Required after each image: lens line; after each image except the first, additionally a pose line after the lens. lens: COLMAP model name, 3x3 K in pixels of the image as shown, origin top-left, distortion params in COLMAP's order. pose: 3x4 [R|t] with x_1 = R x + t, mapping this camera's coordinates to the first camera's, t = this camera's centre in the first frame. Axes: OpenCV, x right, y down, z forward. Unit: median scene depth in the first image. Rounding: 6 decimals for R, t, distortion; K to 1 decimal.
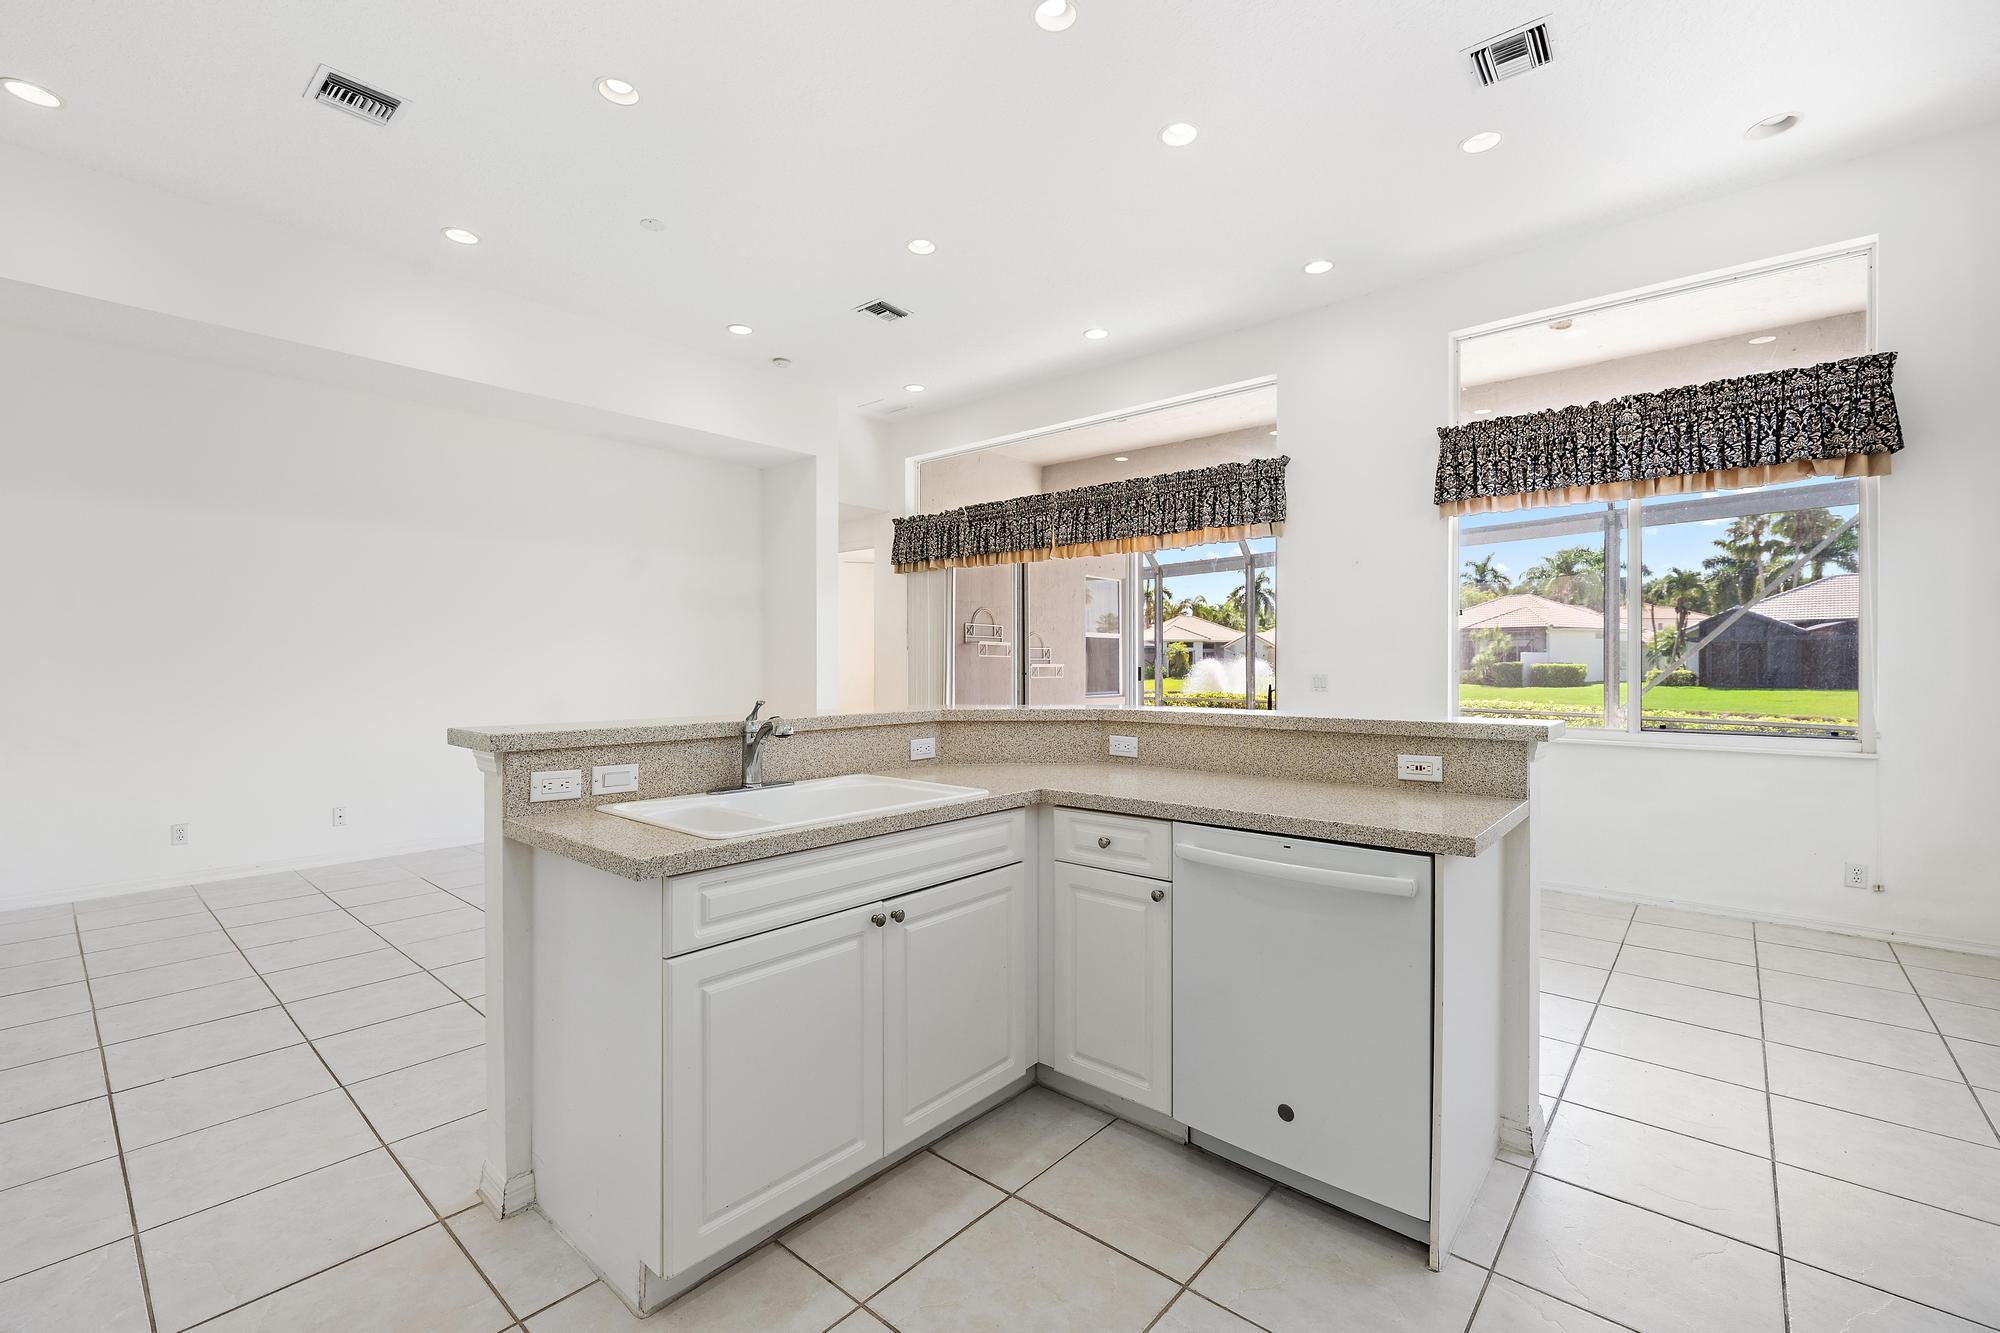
lens RADIAL K [[835.6, 0, 1004.5], [0, 835.6, 668.6], [0, 0, 1]] dist [0.007406, -0.000925]
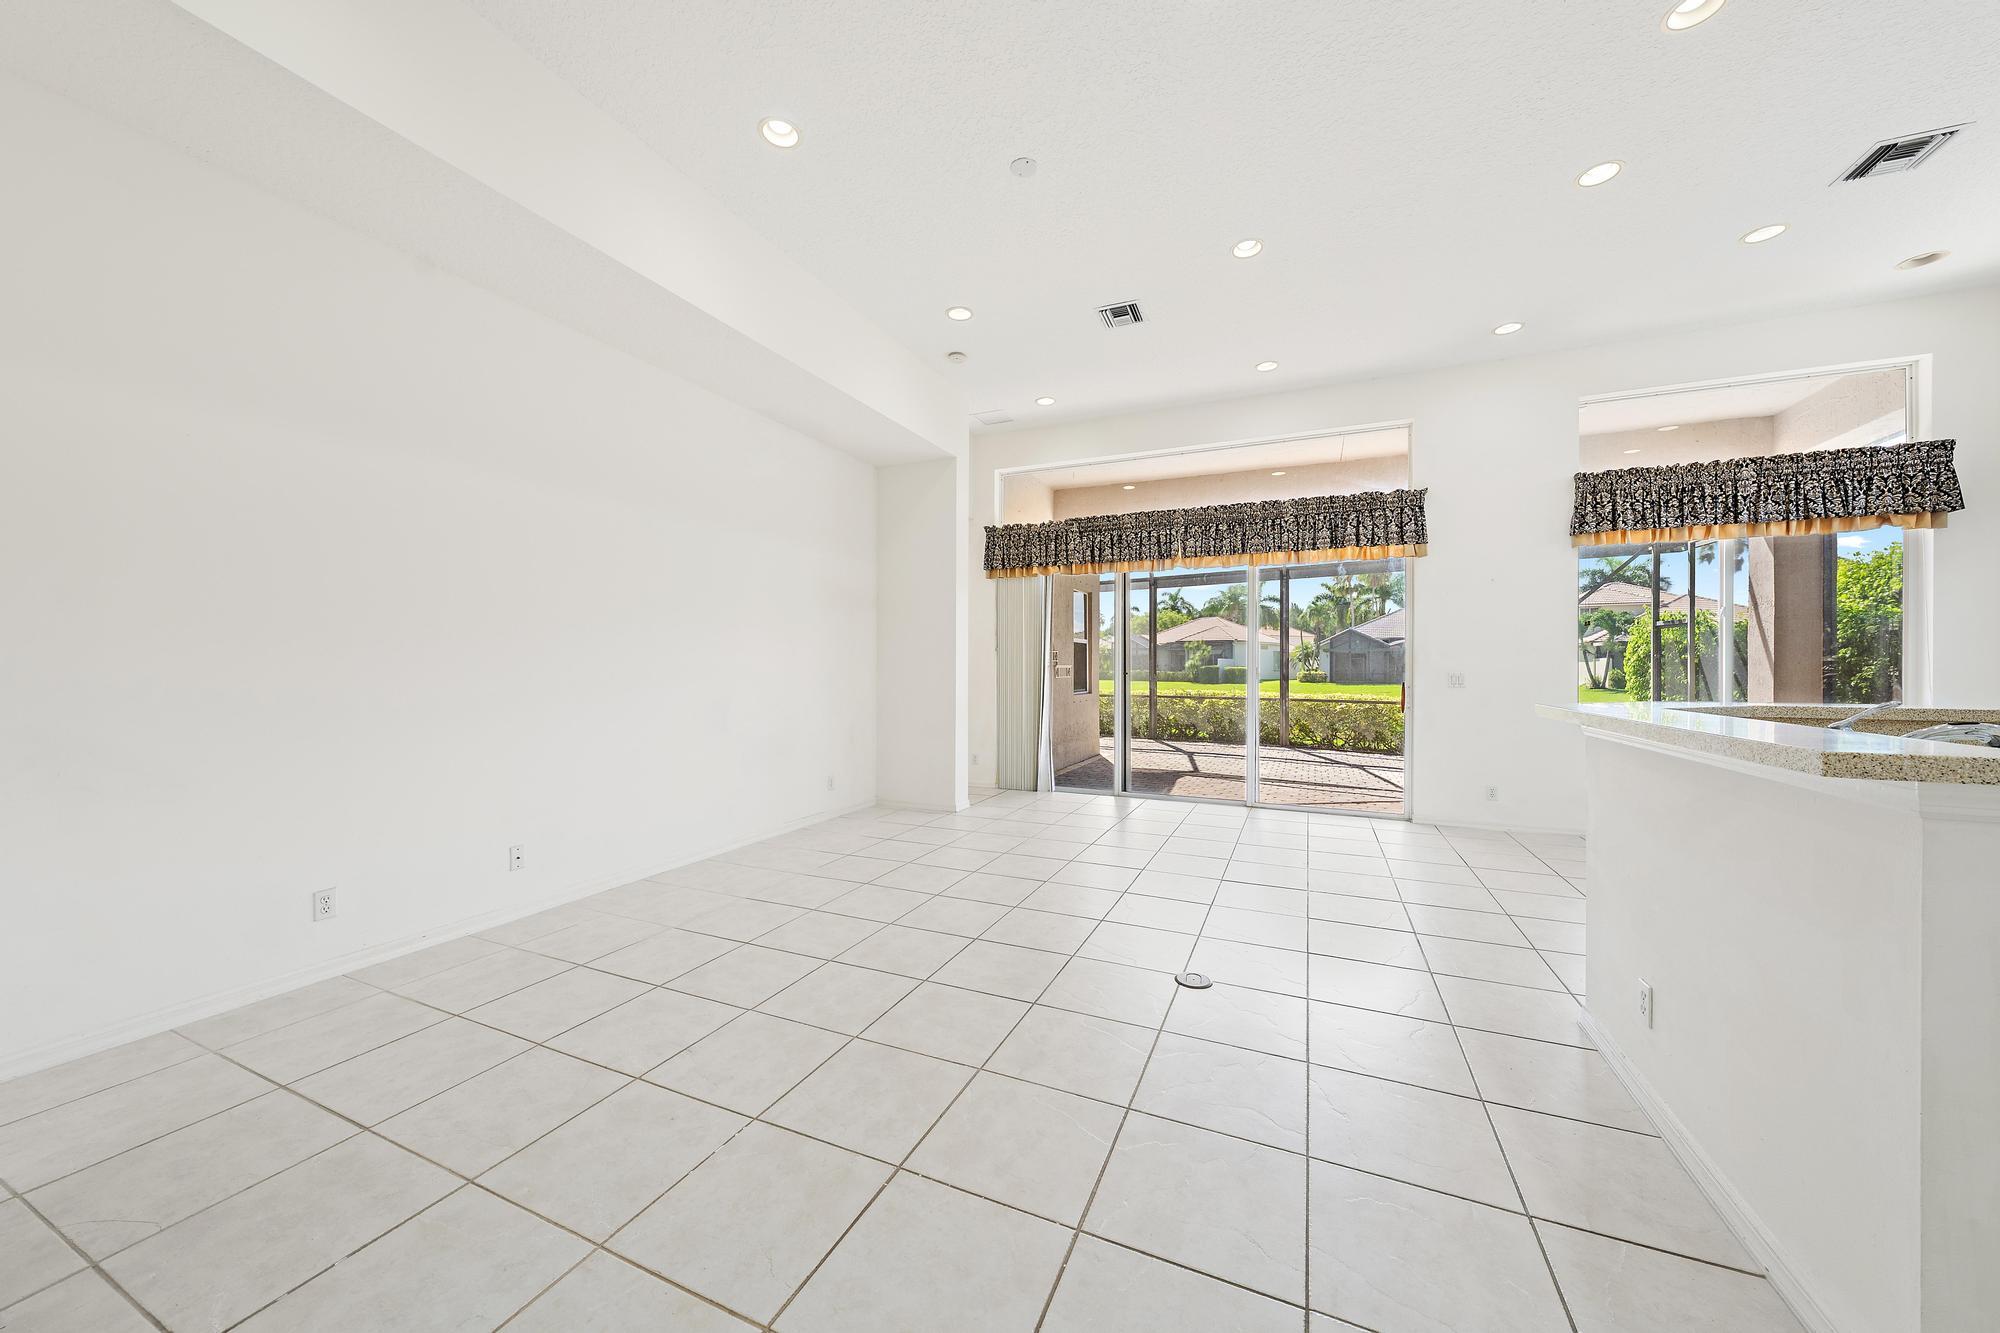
lens RADIAL K [[681.5, 0, 1009.4], [0, 681.5, 665.0], [0, 0, 1]] dist [-0.000771, 0.000462]
pose [[0.959085, 0.002761, 0.283103, -0.487513], [-0.000598, 0.999970, -0.007727, 0.002188], [-0.283116, 0.007241, 0.959058, 0.242112]]
